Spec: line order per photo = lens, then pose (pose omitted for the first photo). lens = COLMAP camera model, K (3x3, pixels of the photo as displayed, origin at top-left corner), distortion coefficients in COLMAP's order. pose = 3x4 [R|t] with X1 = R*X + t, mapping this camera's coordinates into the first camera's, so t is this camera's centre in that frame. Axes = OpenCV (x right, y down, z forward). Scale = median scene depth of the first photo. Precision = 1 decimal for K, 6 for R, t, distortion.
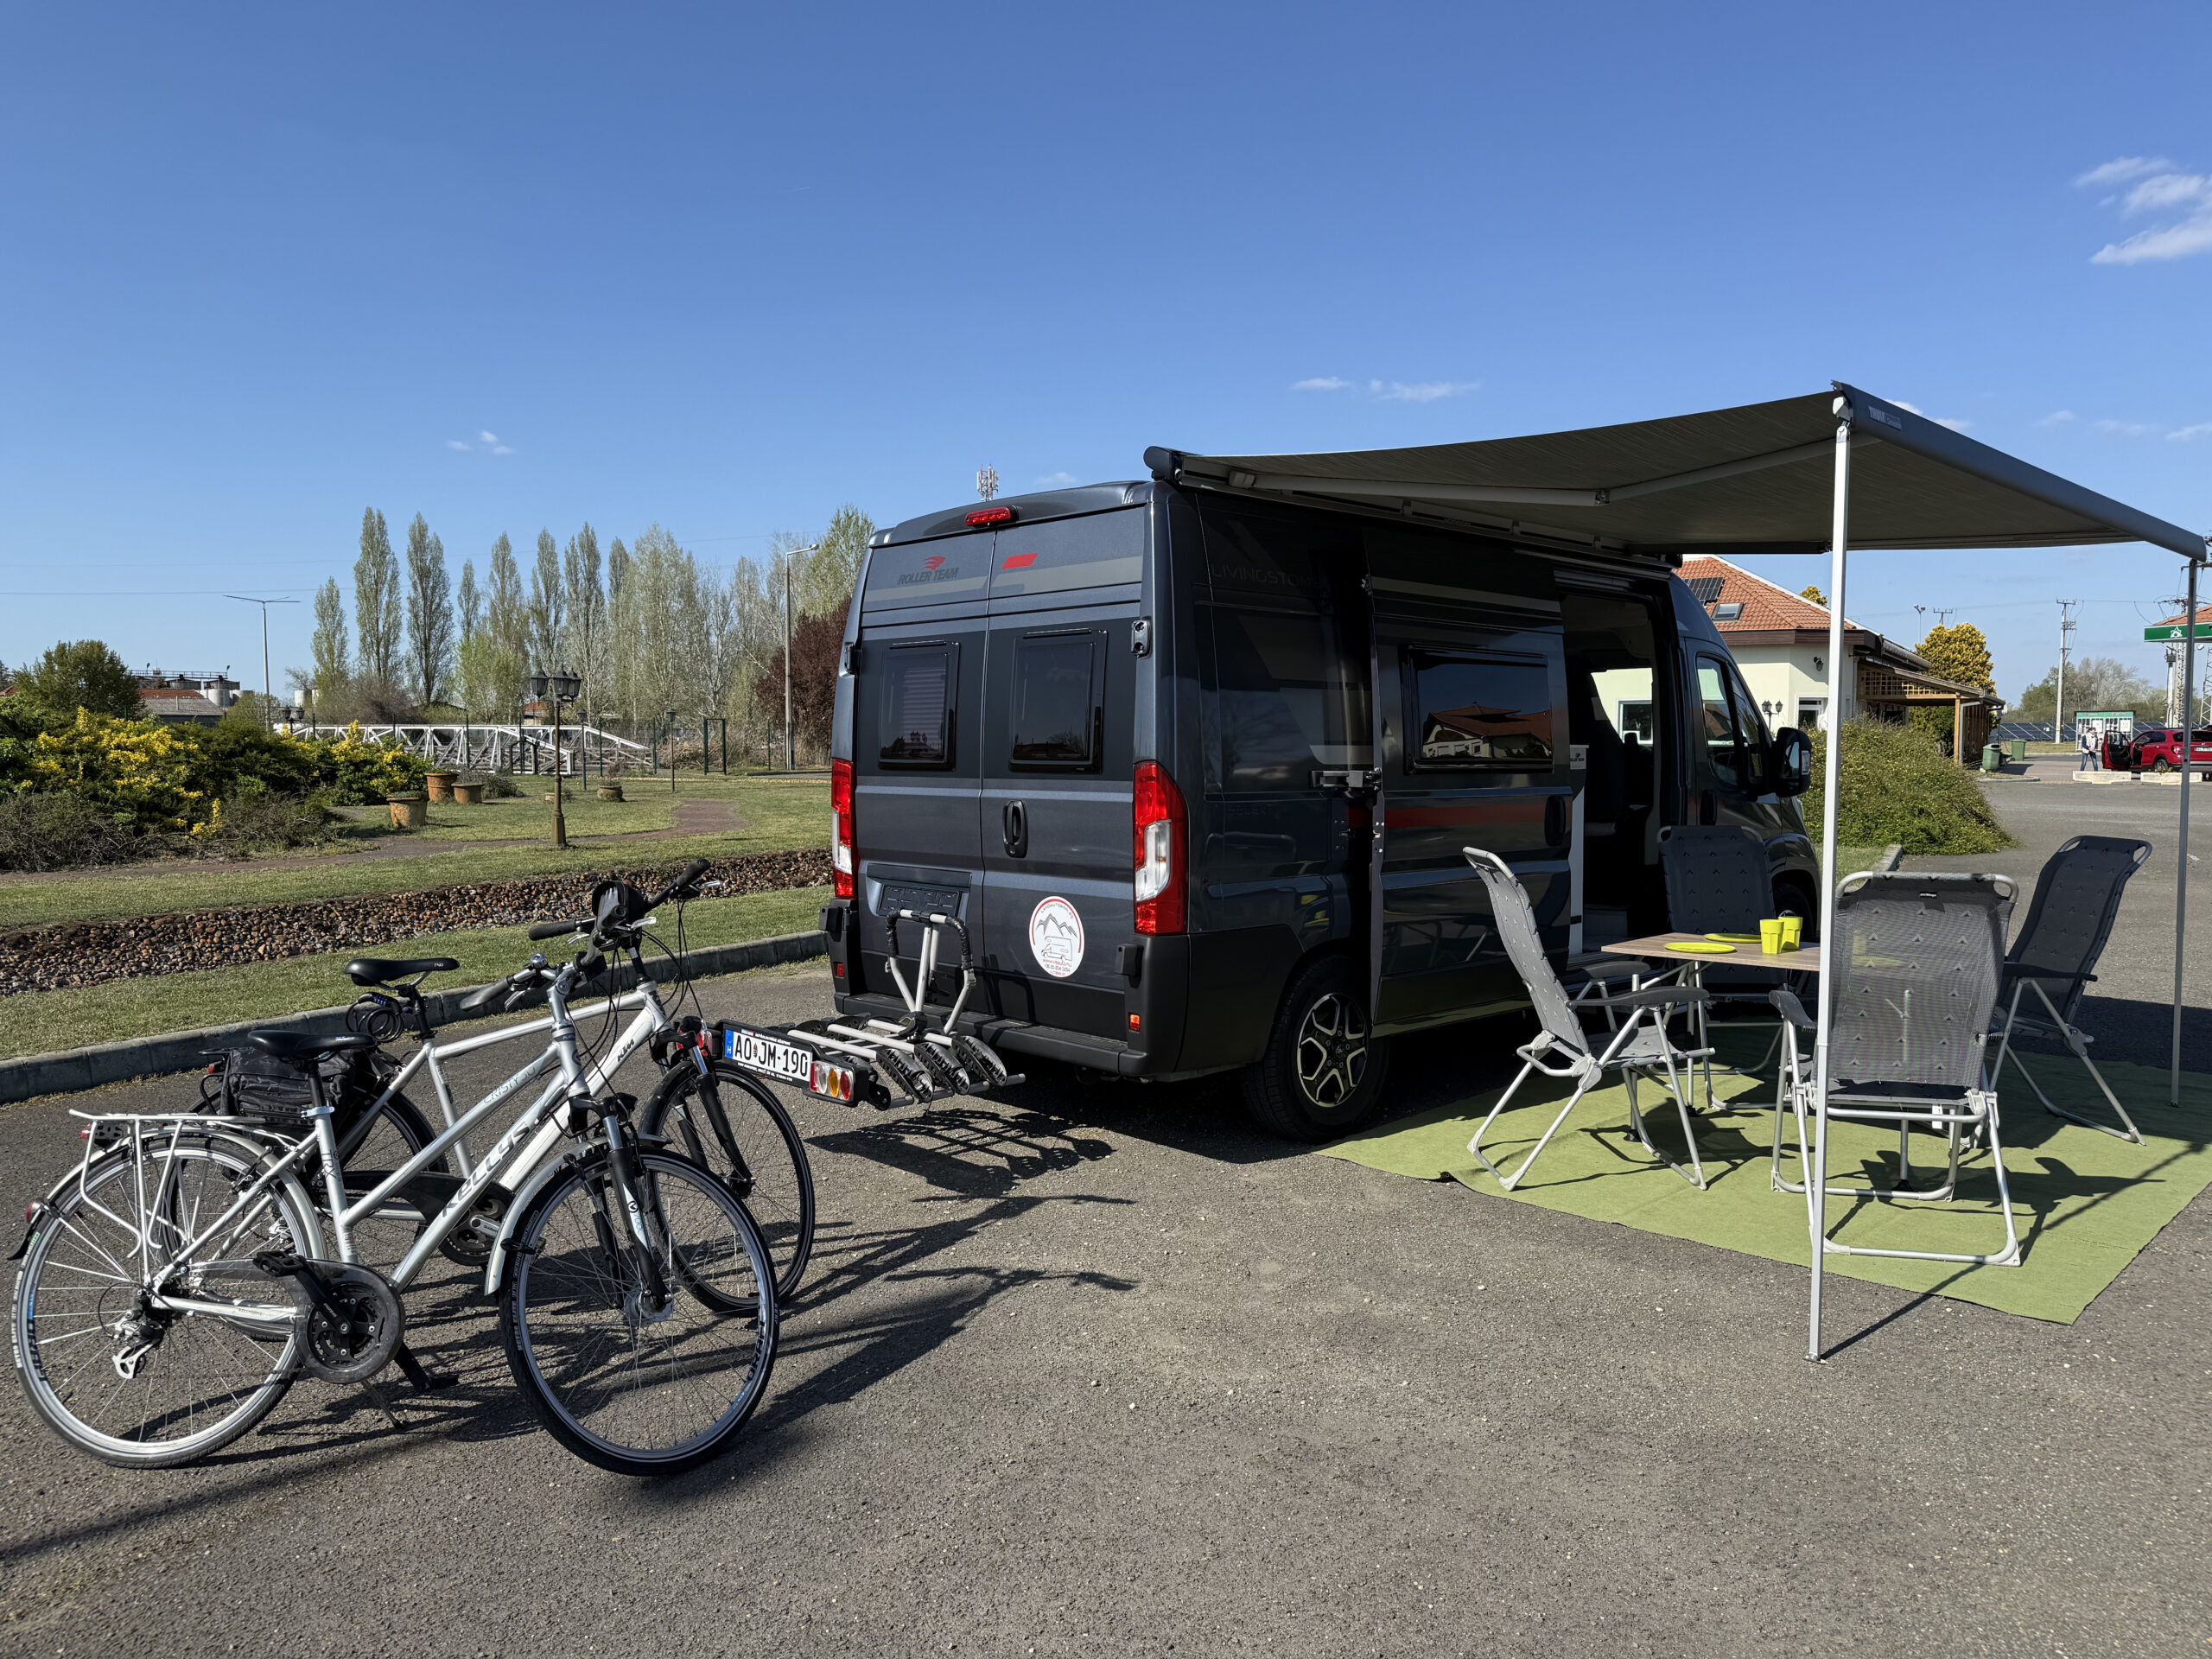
lens RADIAL K [[1578.9, 0, 1075.8], [0, 1578.9, 843.9], [0, 0, 1]] dist [0.050944, -0.048645]
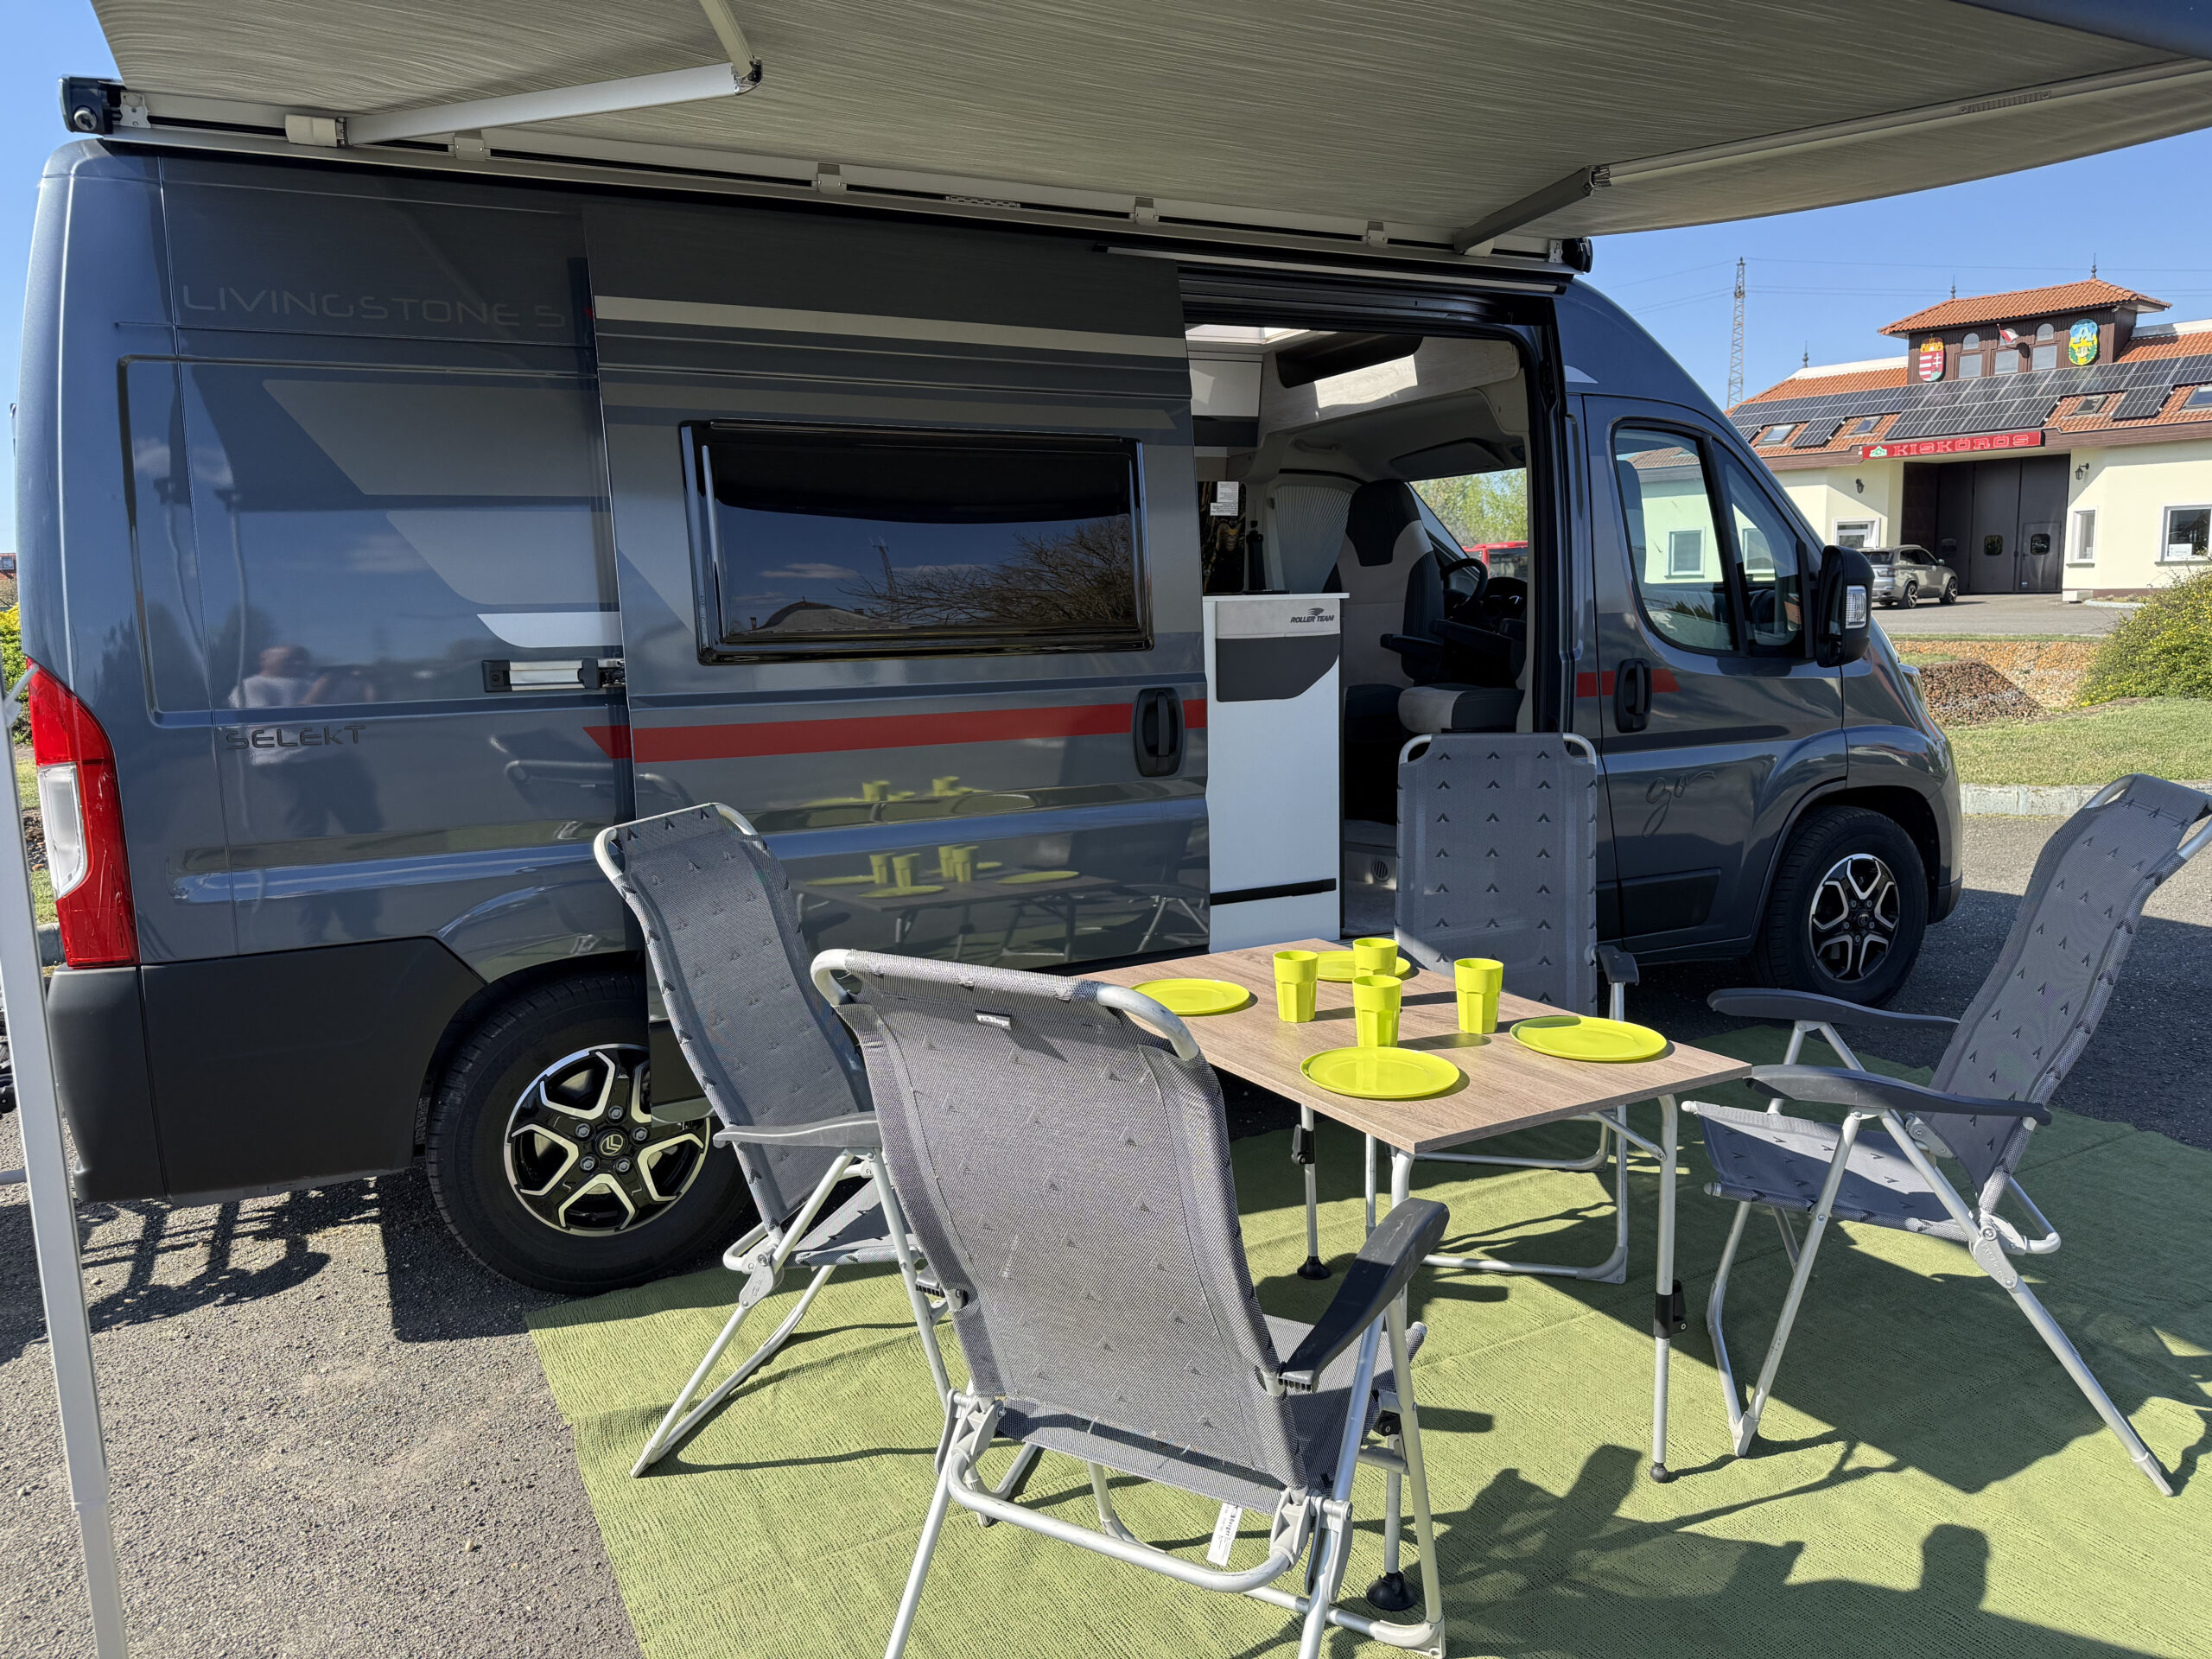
lens RADIAL K [[1578.9, 0, 1109.8], [0, 1578.9, 824.7], [0, 0, 1]] dist [0.050944, -0.048645]
pose [[0.958709, 0.013281, -0.284078, 0.475595], [0.010960, 0.996441, 0.083573, -0.030633], [0.284177, -0.083236, 0.955152, 0.480534]]
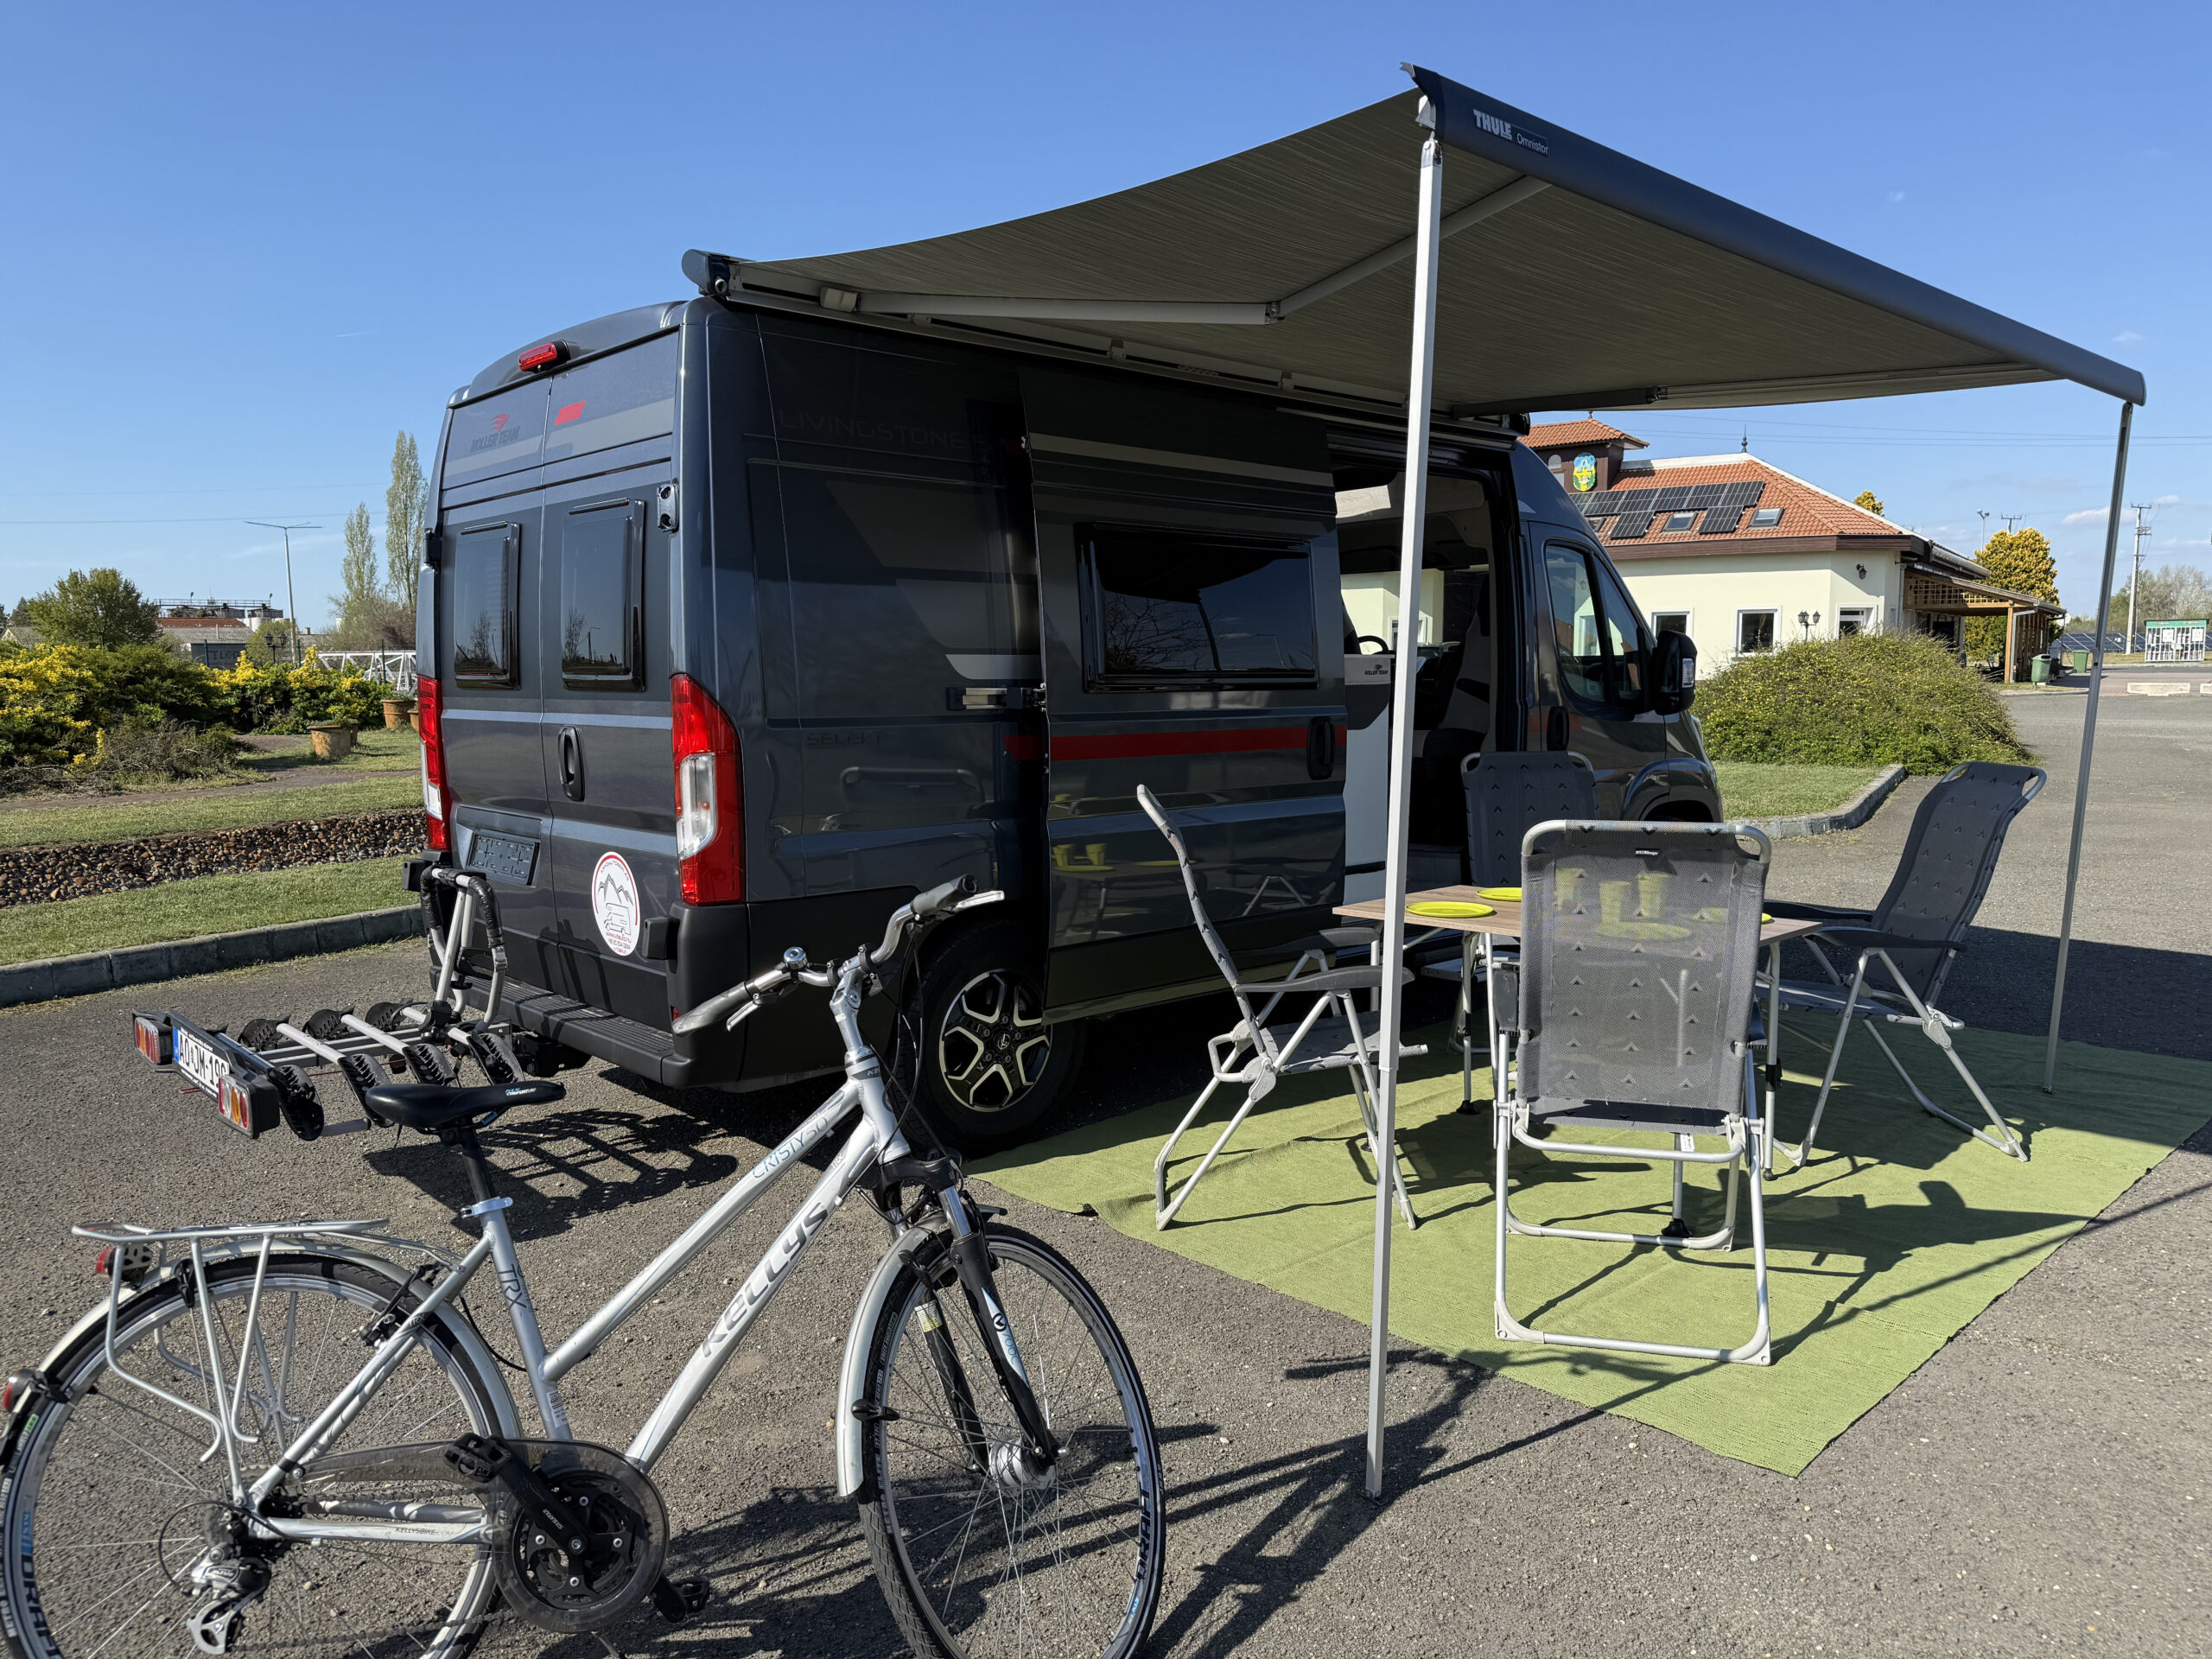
lens RADIAL K [[1578.9, 0, 1093.5], [0, 1578.9, 848.4], [0, 0, 1]] dist [0.050944, -0.048645]
pose [[0.999651, -0.006133, -0.025713, 0.219474], [0.007462, 0.998623, 0.051920, -0.006256], [0.025359, -0.052094, 0.998320, 0.206031]]
